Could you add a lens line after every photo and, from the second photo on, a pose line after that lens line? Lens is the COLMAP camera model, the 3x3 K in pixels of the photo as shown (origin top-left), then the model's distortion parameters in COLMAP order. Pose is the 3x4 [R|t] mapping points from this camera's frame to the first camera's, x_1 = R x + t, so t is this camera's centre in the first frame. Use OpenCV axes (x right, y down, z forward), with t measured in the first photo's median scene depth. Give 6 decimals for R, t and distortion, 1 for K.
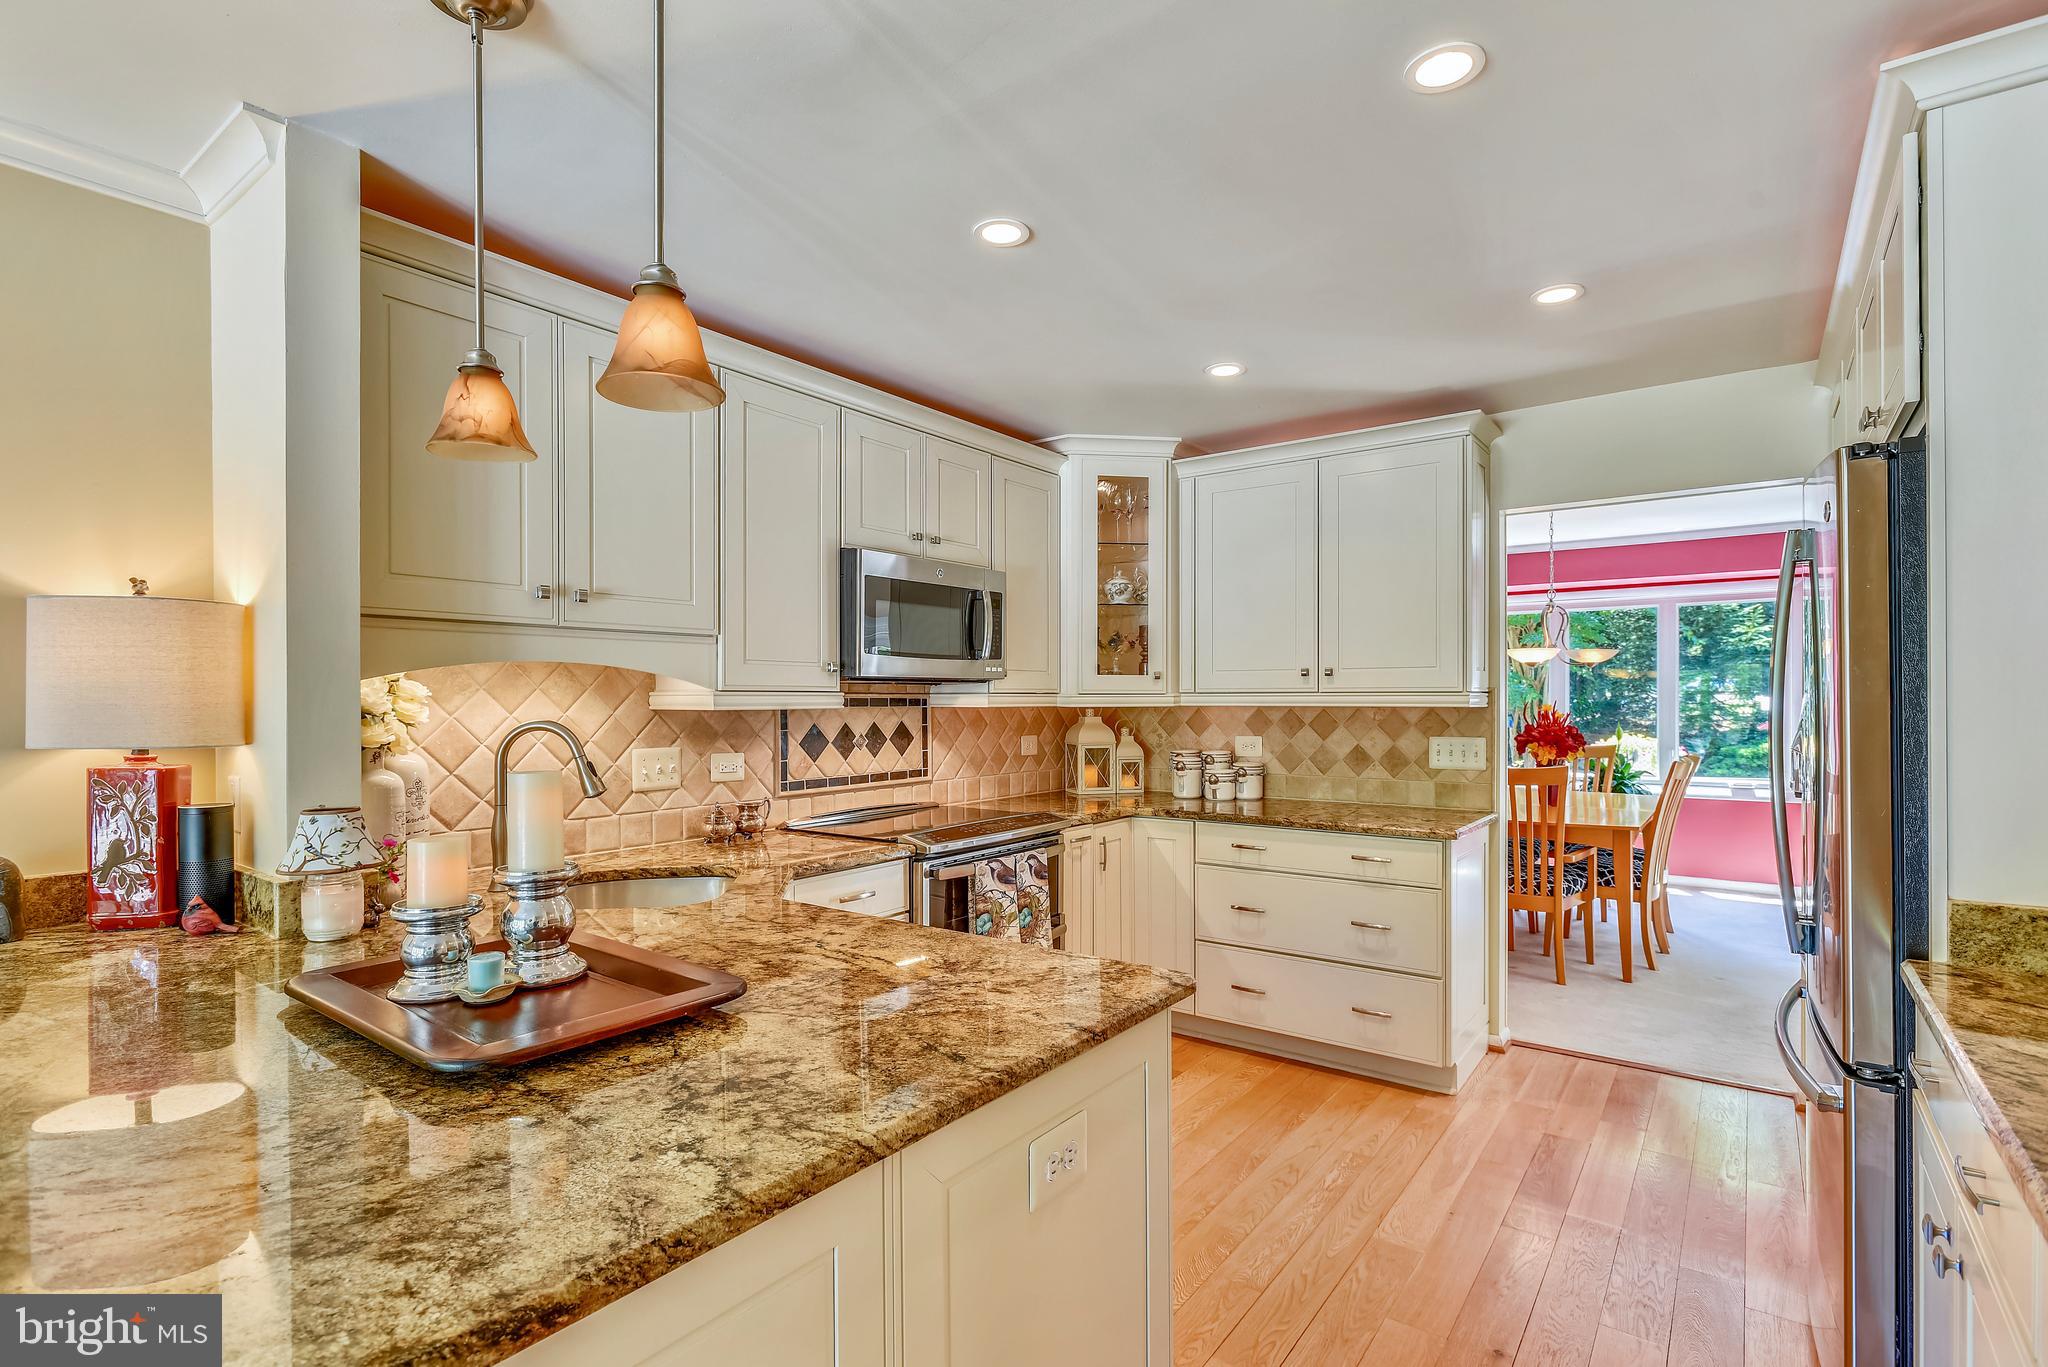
lens RADIAL K [[985.6, 0, 1036.0], [0, 985.6, 694.4], [0, 0, 1]] dist [-0.002516, -0.000255]
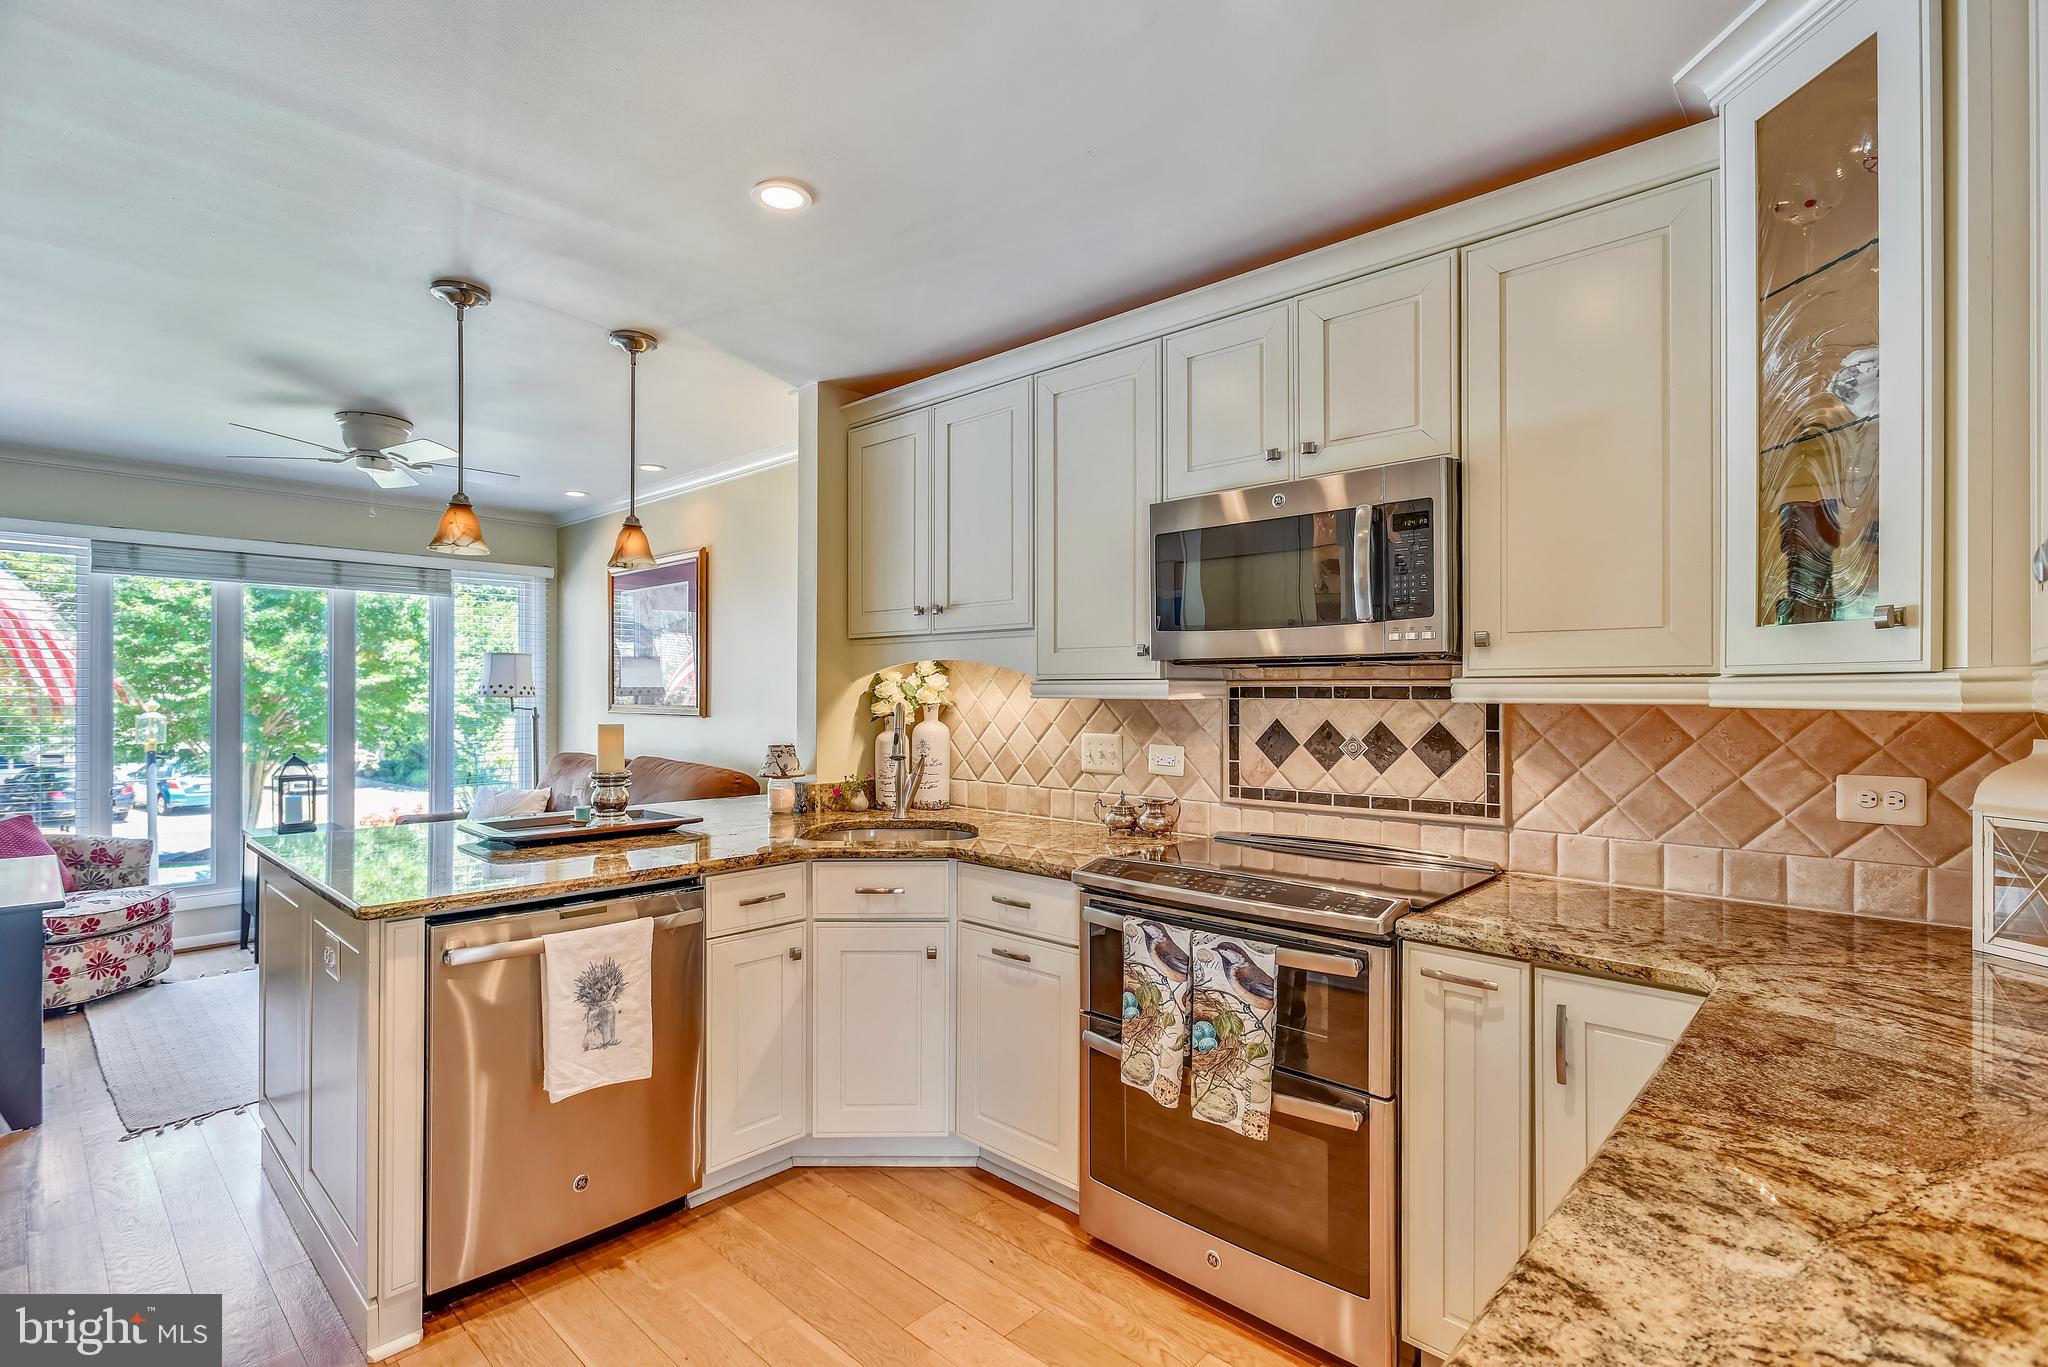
lens RADIAL K [[985.6, 0, 1036.0], [0, 985.6, 694.4], [0, 0, 1]] dist [-0.002516, -0.000255]
pose [[-0.127409, 0.007871, -0.991819, 0.587099], [0.005929, 0.999957, 0.007174, 0.003309], [0.991833, -0.004966, -0.127450, 0.918331]]
